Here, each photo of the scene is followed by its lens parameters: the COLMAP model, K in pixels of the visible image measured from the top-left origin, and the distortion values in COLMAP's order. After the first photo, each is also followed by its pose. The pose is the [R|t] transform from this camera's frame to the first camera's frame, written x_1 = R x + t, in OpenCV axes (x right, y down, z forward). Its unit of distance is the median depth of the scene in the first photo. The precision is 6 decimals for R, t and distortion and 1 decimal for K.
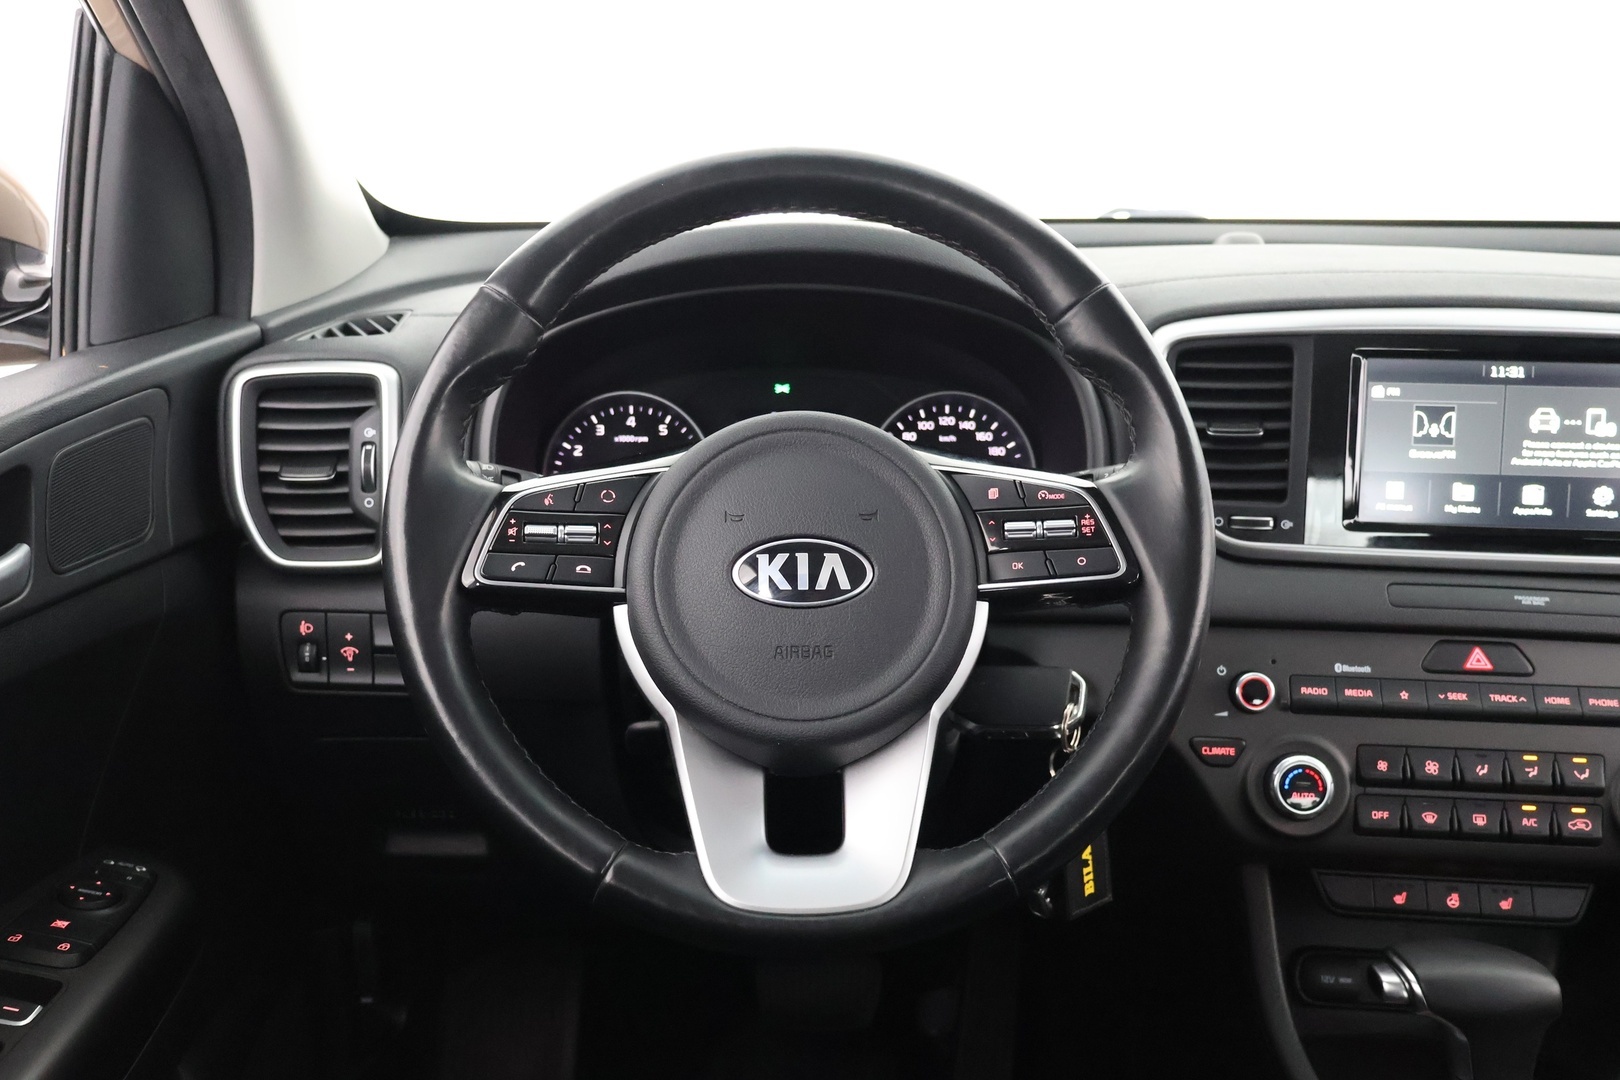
lens RADIAL K [[1480.4, 0, 810.0], [0, 1480.4, 540.0], [0, 0, 1]] dist [0.001306, 0.008053]
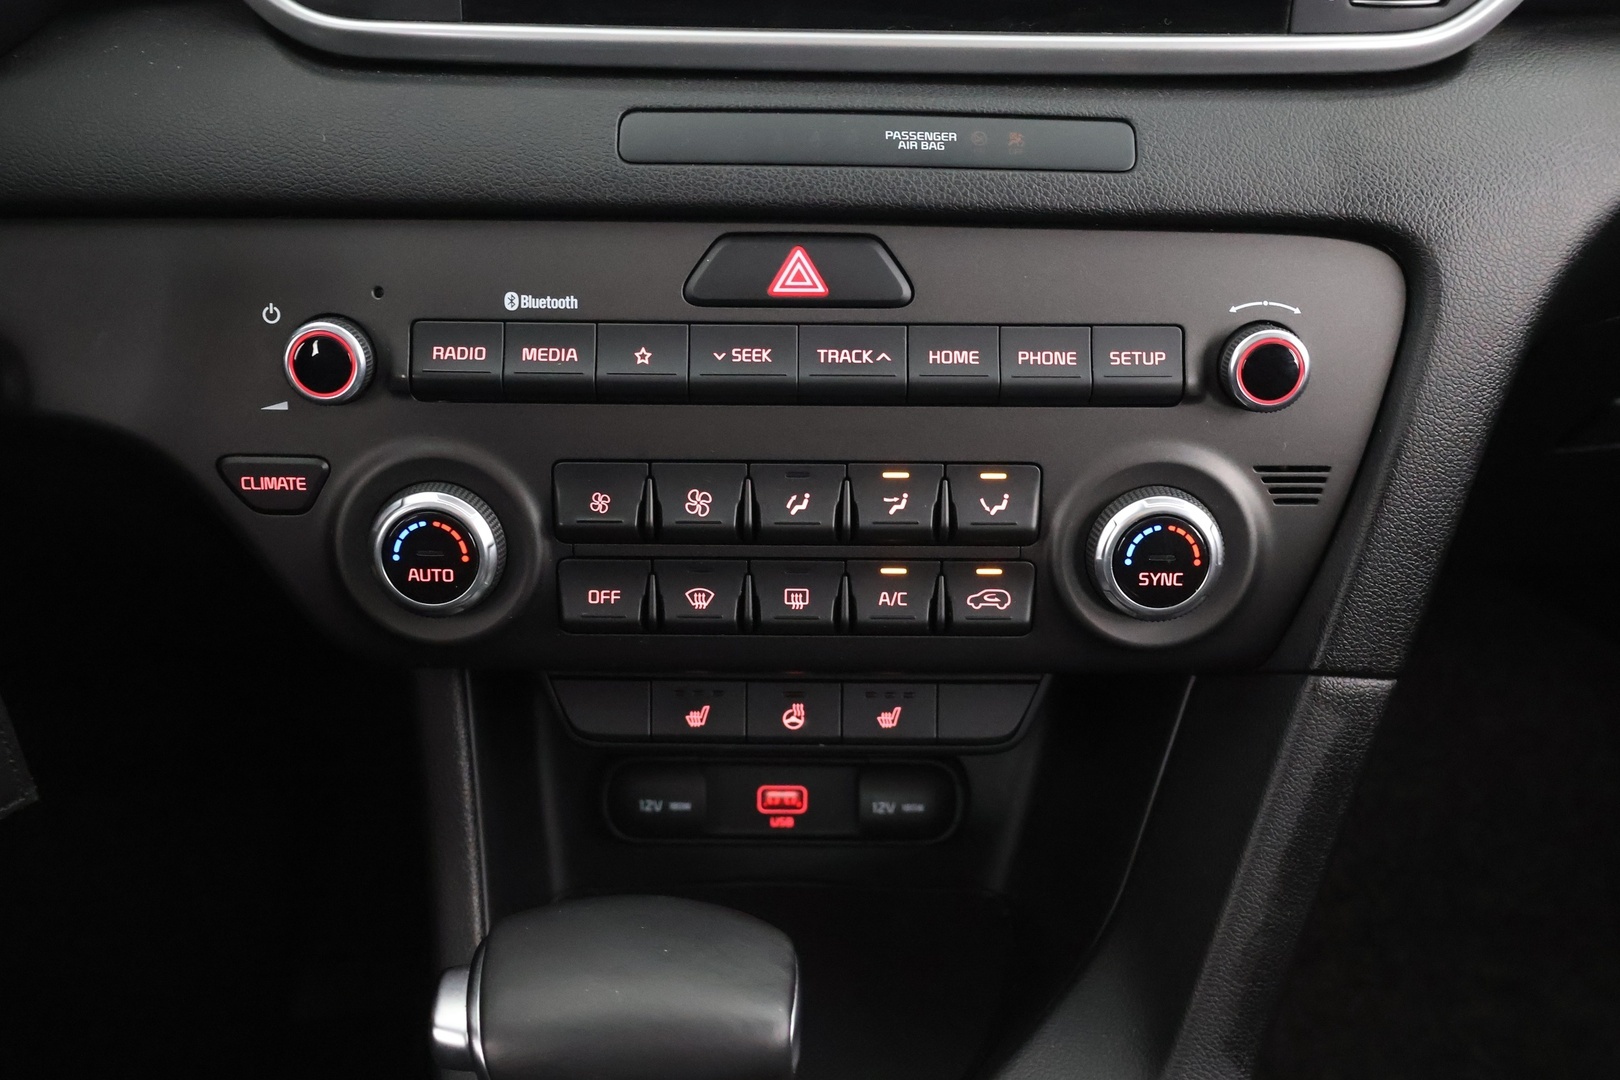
lens RADIAL K [[1593.6, 0, 810.0], [0, 1593.6, 540.0], [0, 0, 1]] dist [0.007483, -0.001613]
pose [[0.995722, -0.051717, 0.076572, 0.411864], [0.022956, 0.941169, 0.337155, -0.010690], [-0.089503, -0.333955, 0.938330, 0.496431]]
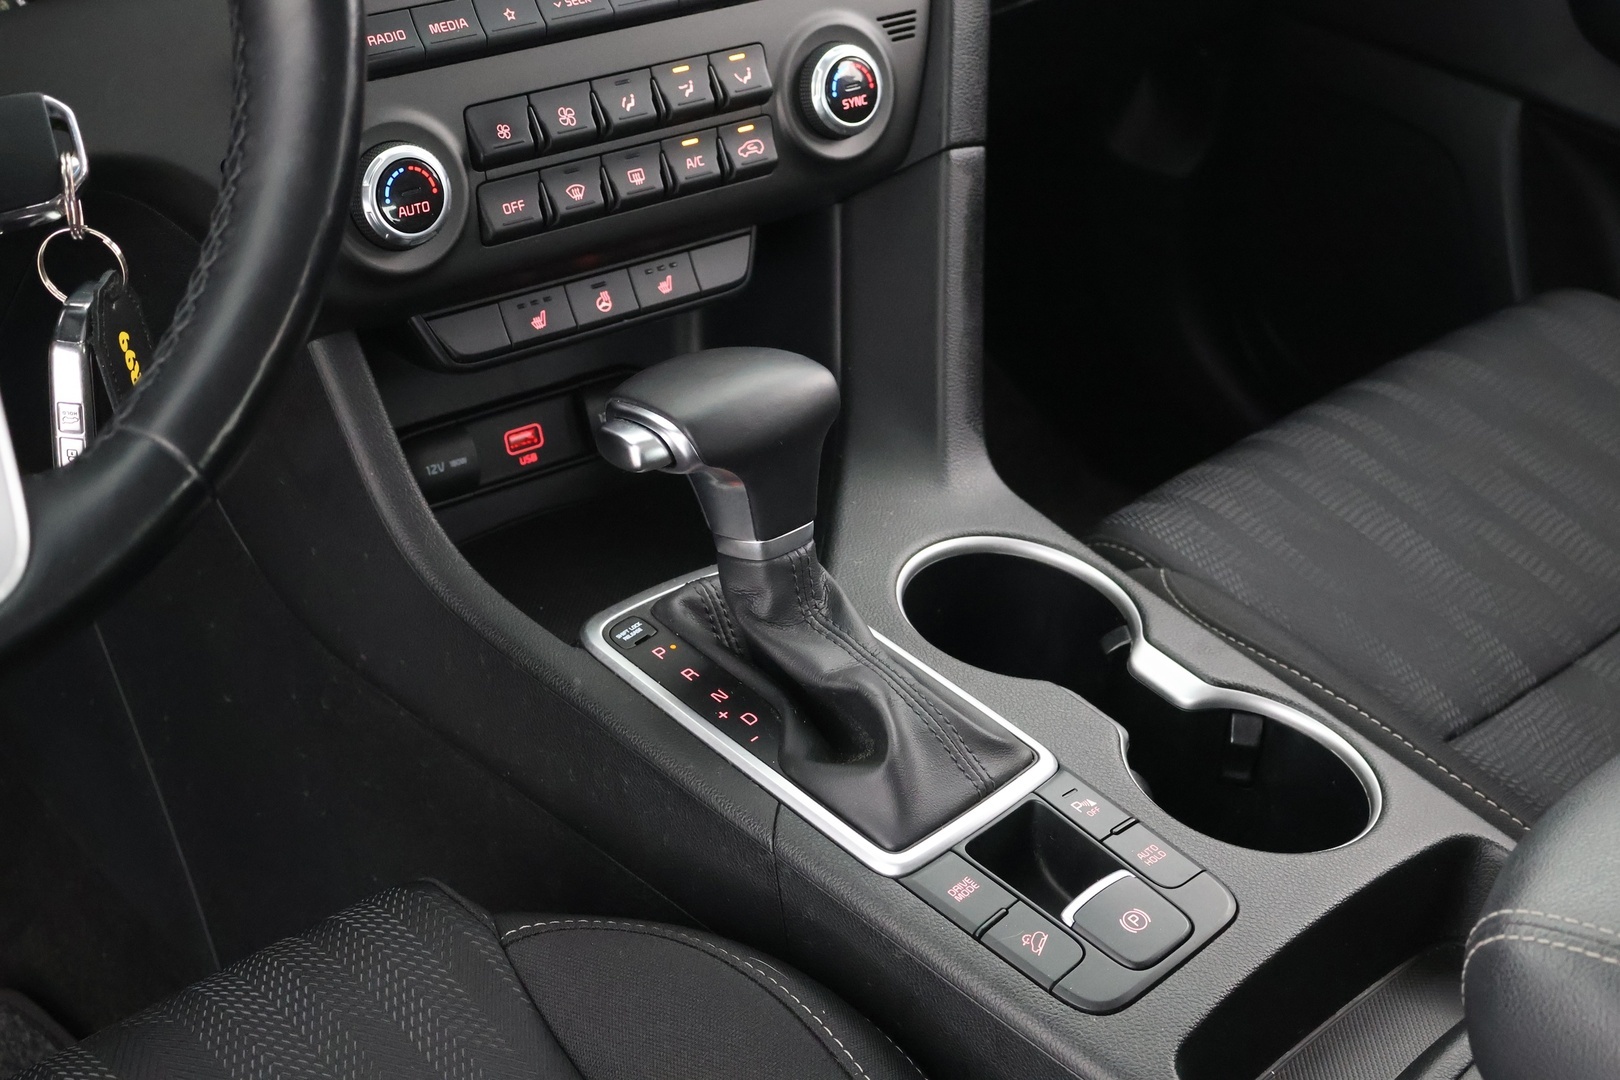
lens RADIAL K [[2395.6, 0, 810.0], [0, 2395.6, 540.0], [0, 0, 1]] dist [0.008445, 0.013733]
pose [[0.733846, -0.334418, 0.591299, -0.190487], [0.130044, 0.923493, 0.360901, -0.042161], [-0.666752, -0.187951, 0.721191, 0.125350]]
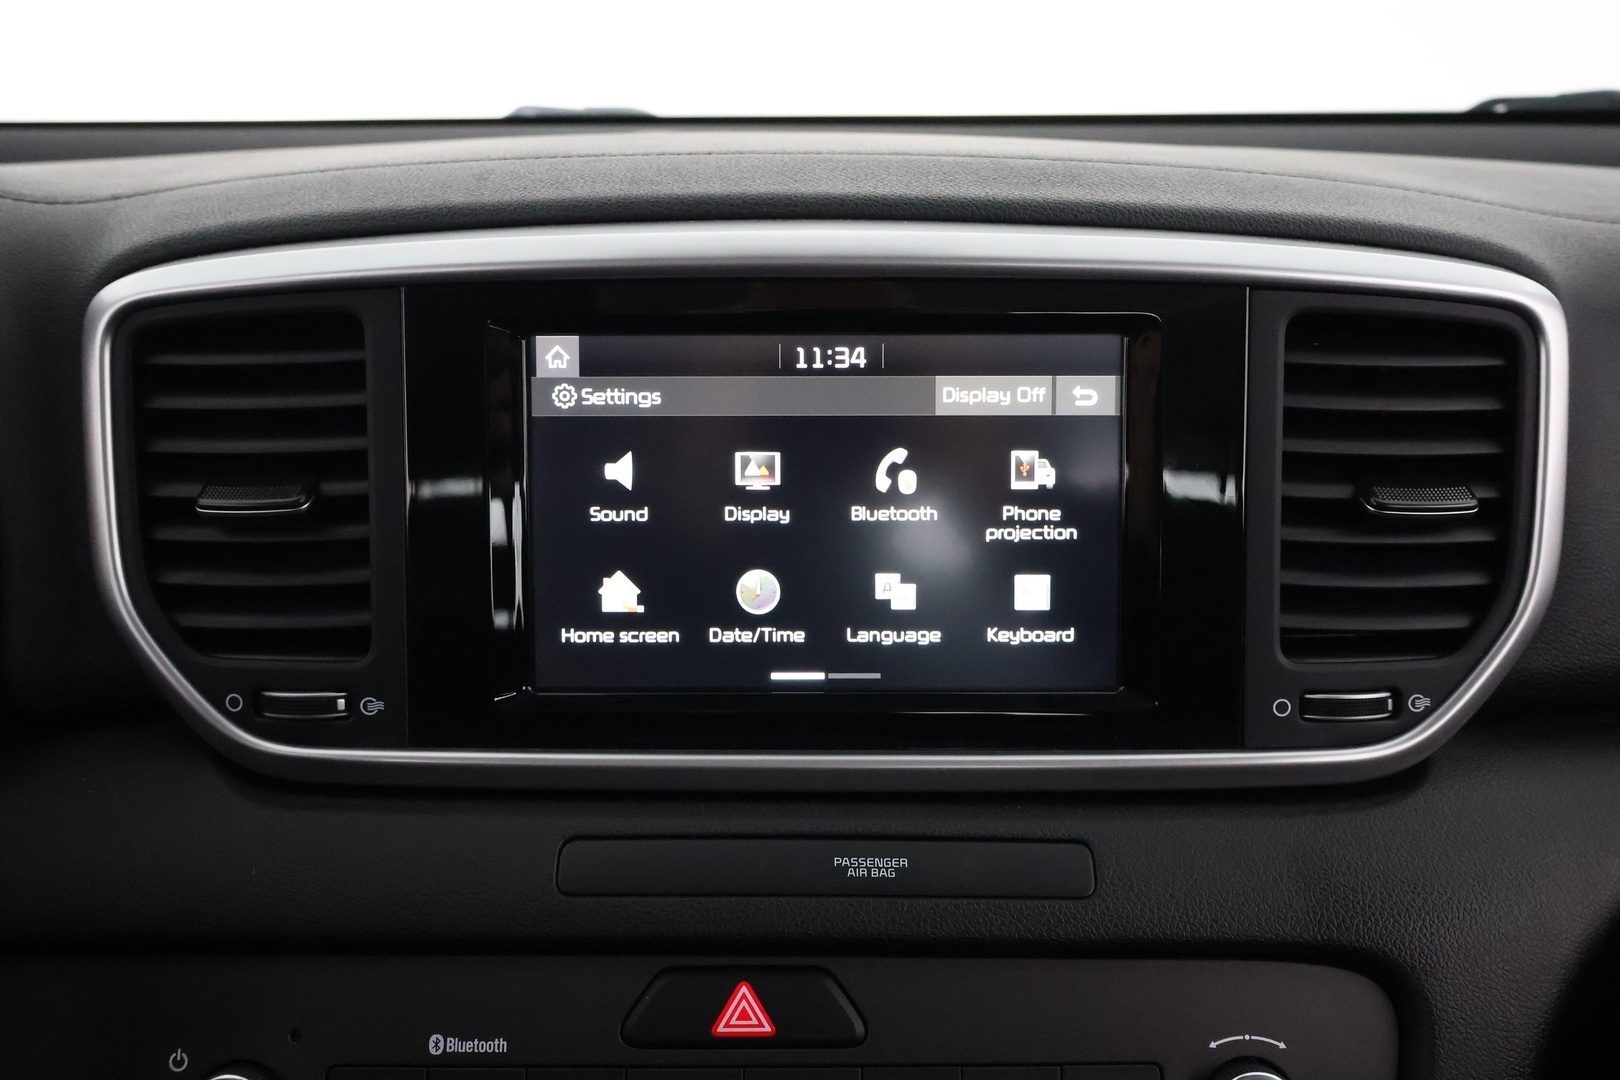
lens RADIAL K [[1593.6, 0, 810.0], [0, 1593.6, 540.0], [0, 0, 1]] dist [0.007483, -0.001613]
pose [[0.995952, -0.035736, 0.082481, 0.436884], [0.035886, 0.999356, -0.000343, -0.059001], [-0.082415, 0.003301, 0.996593, 0.525176]]
